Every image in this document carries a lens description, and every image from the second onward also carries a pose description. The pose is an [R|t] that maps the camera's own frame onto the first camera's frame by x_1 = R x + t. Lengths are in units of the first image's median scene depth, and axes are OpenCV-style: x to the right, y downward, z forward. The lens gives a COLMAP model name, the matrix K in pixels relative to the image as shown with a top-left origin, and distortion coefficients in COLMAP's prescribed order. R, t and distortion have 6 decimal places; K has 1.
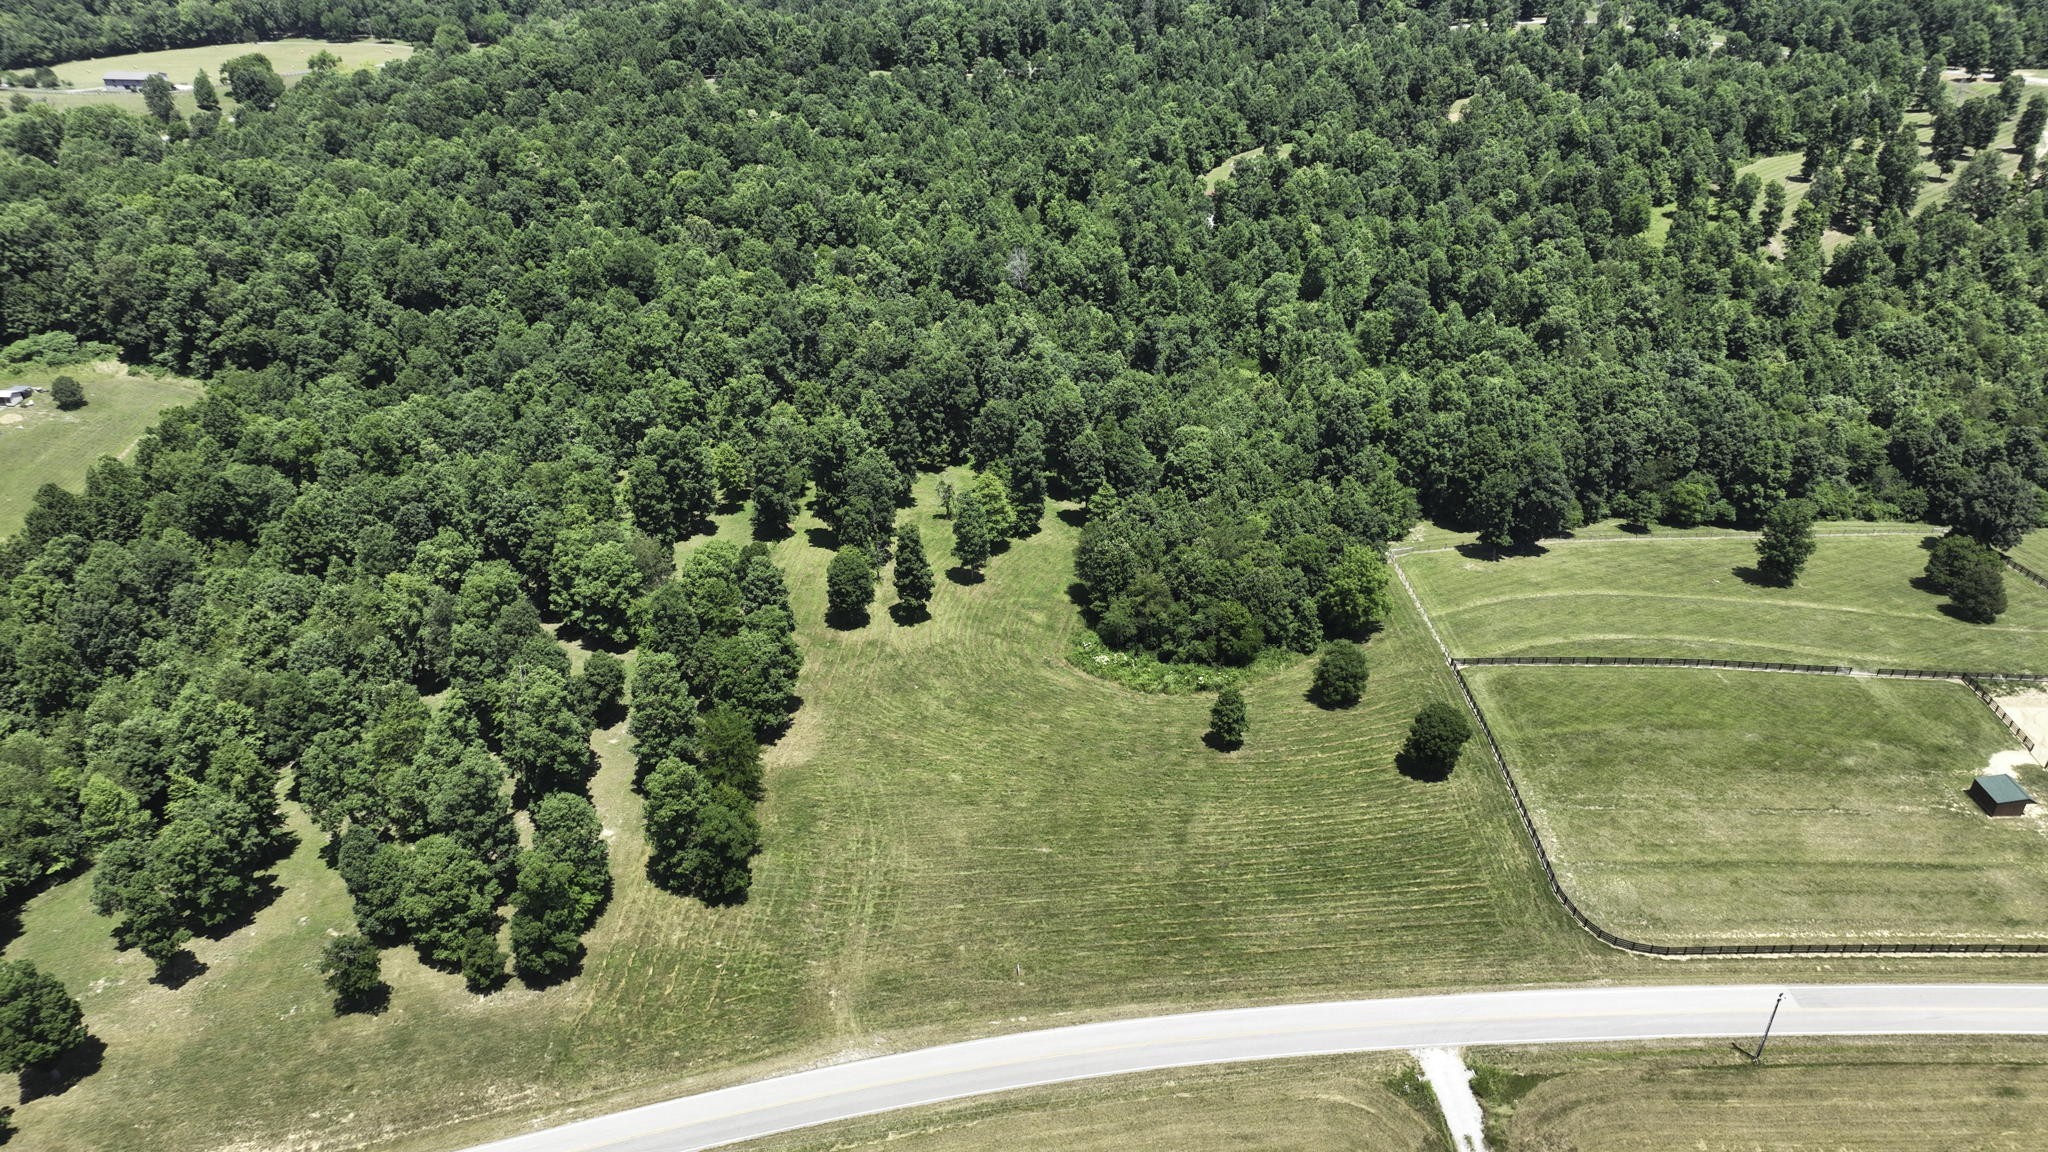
lens RADIAL K [[1434.3, 0, 1027.4], [0, 1434.3, 575.9], [0, 0, 1]] dist [-0.007400, 0.025721]
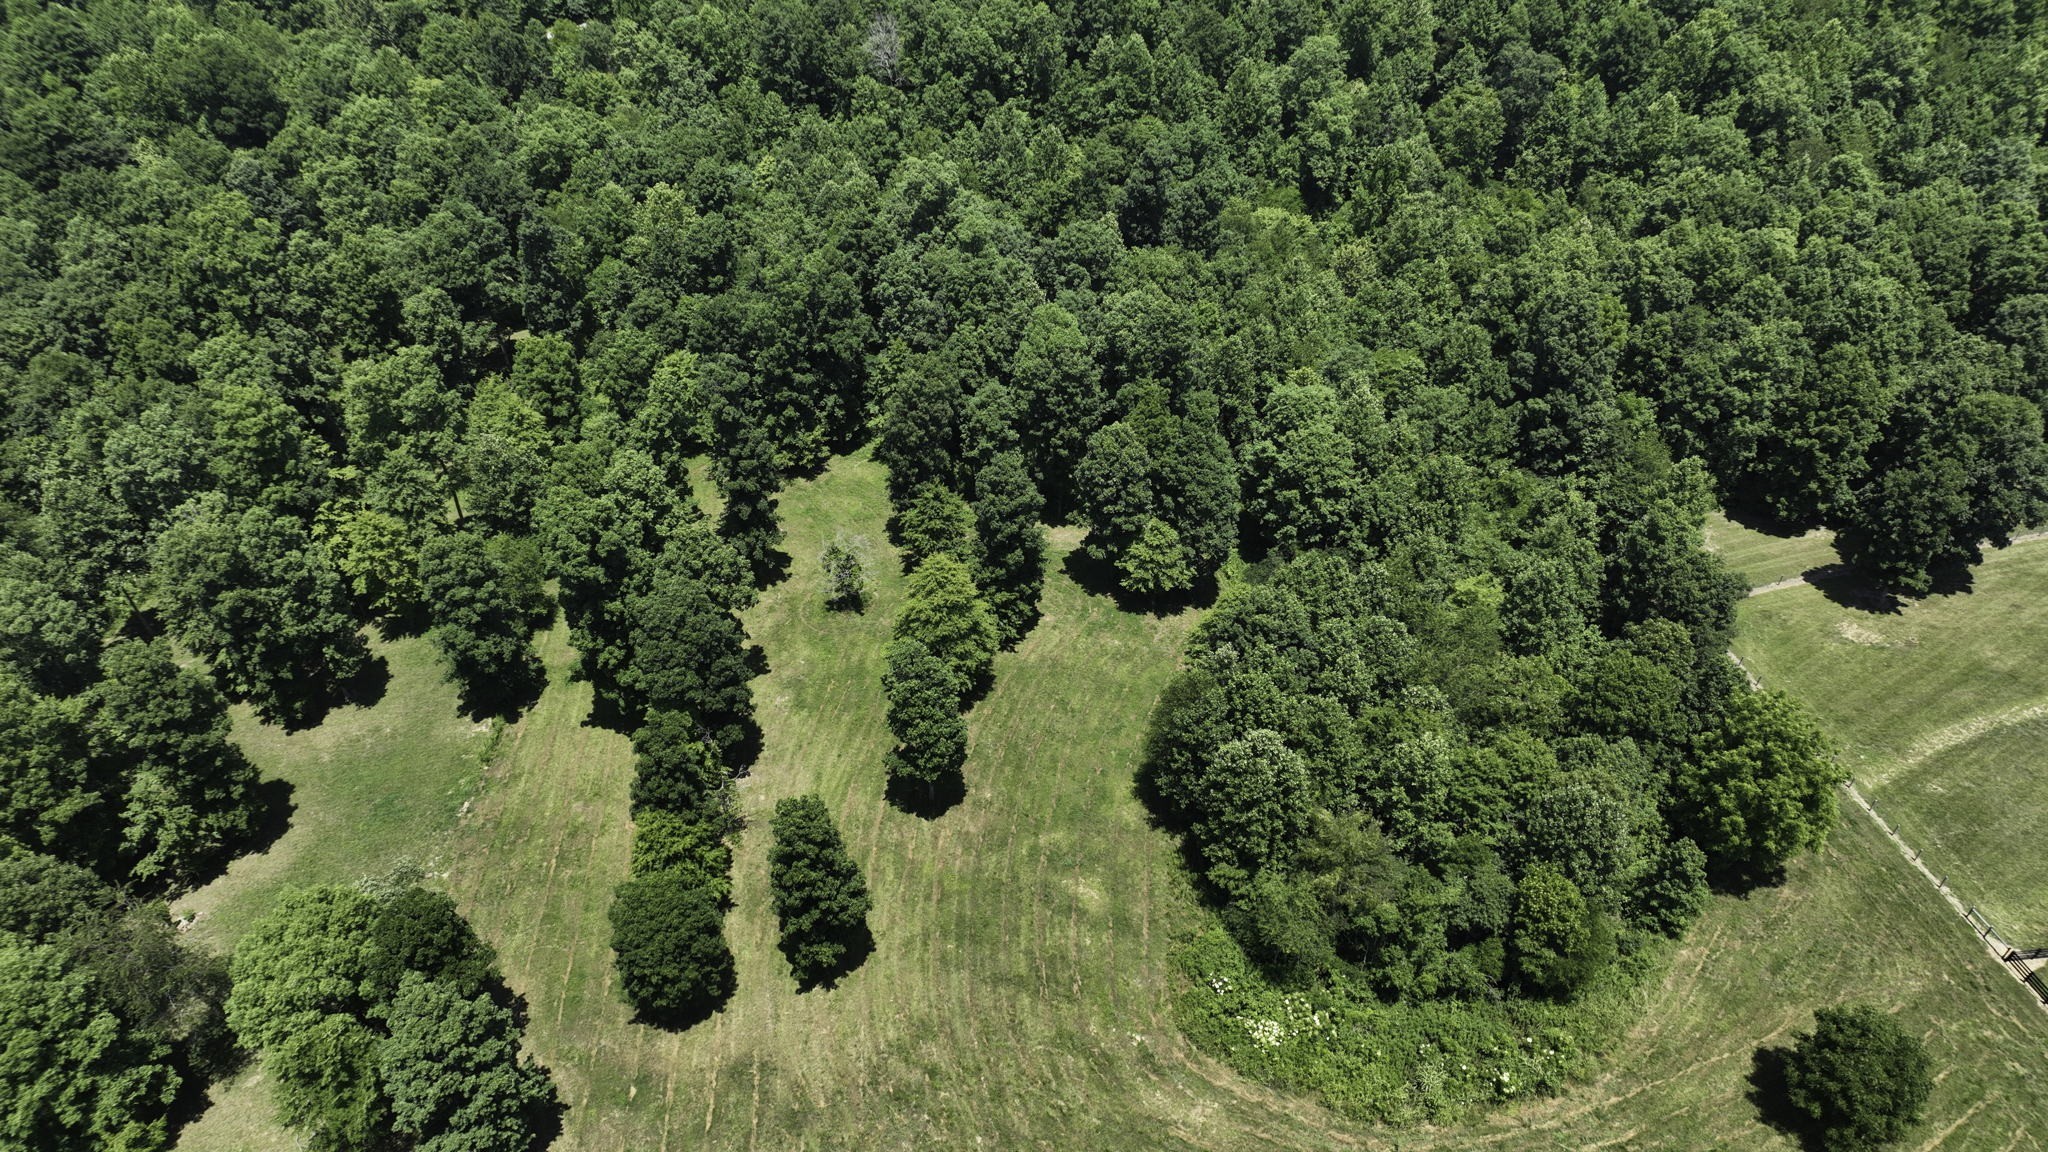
lens RADIAL K [[1434.3, 0, 1032.0], [0, 1434.3, 562.7], [0, 0, 1]] dist [-0.007400, 0.025721]
pose [[0.989491, -0.093549, 0.110255, -0.042508], [0.073959, 0.982661, 0.170024, -0.127062], [-0.124249, -0.160083, 0.979253, 0.459754]]
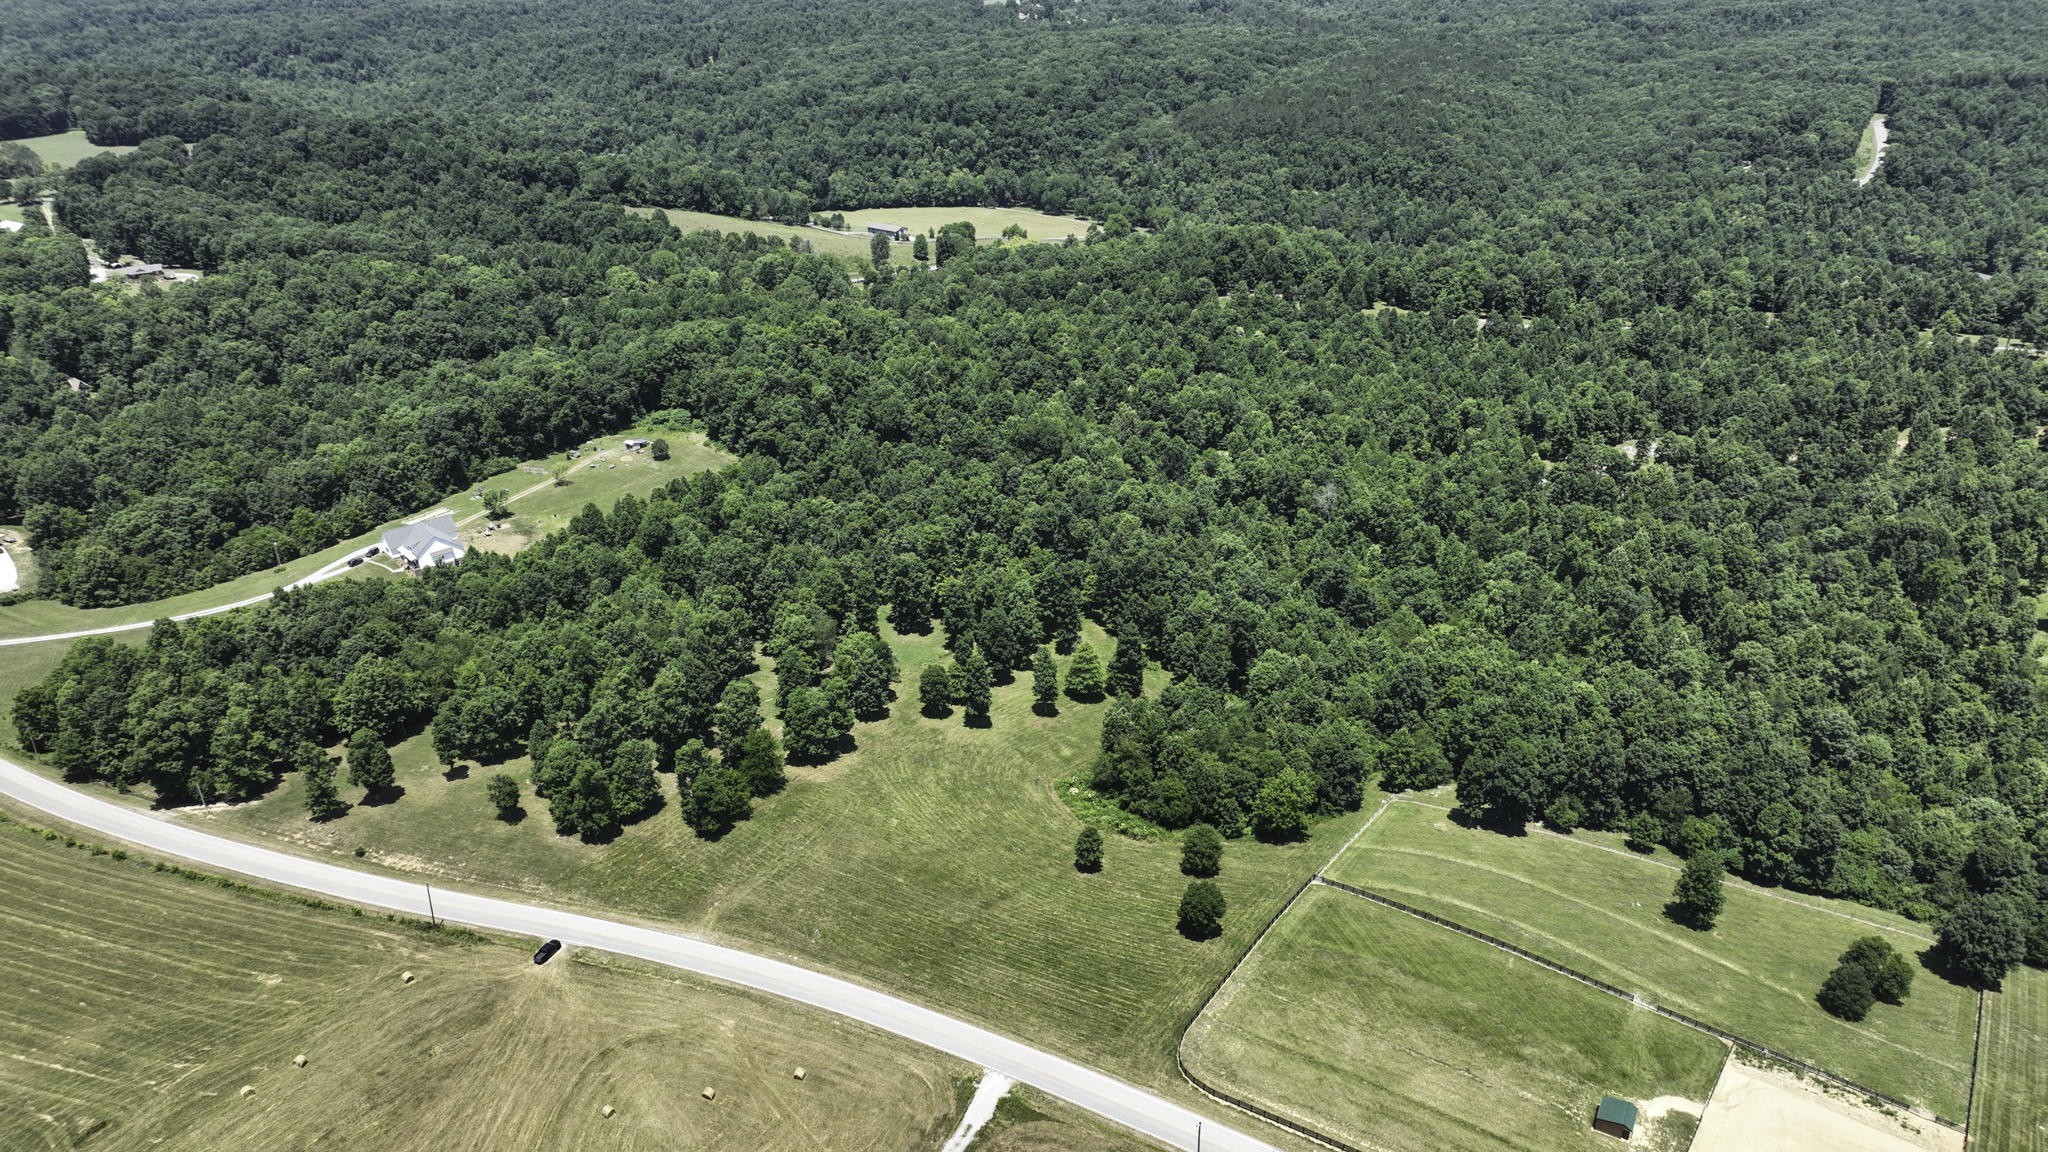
lens RADIAL K [[1434.3, 0, 1012.0], [0, 1434.3, 577.6], [0, 0, 1]] dist [-0.007400, 0.025721]
pose [[0.851593, 0.232042, -0.470048, 0.449397], [-0.280241, 0.959322, -0.034142, -0.054326], [0.443006, 0.160801, 0.881980, -0.182106]]
